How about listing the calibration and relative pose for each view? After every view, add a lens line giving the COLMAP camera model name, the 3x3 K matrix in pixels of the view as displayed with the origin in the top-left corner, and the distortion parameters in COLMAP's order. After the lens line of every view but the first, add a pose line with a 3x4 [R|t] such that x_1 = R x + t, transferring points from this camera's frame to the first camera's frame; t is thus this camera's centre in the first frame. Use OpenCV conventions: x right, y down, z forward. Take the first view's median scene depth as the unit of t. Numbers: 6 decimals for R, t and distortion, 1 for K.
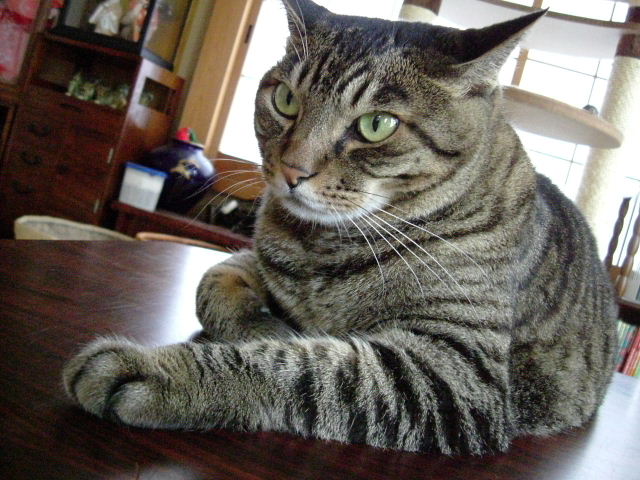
lens RADIAL K [[714.3, 0, 337.3], [0, 714.3, 239.5], [0, 0, 1]] dist [-0.073437, 0.016563]
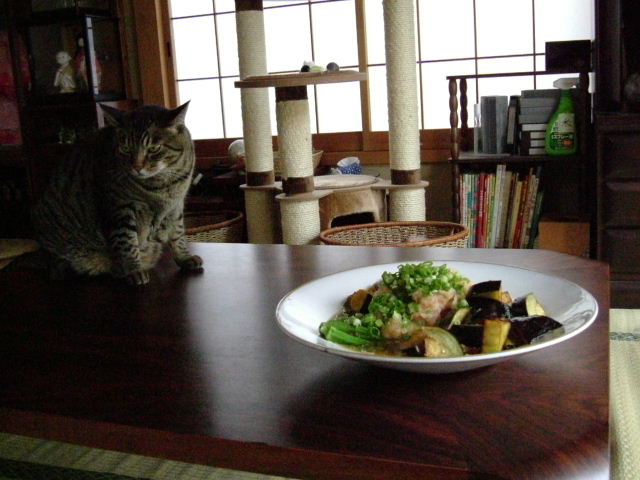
lens RADIAL K [[714.3, 0, 337.3], [0, 714.3, 239.5], [0, 0, 1]] dist [-0.073437, 0.016563]
pose [[0.944608, -0.324362, -0.050059, 0.962179], [0.327589, 0.941129, 0.083434, 0.283014], [0.020049, -0.095211, 0.995255, -2.631251]]
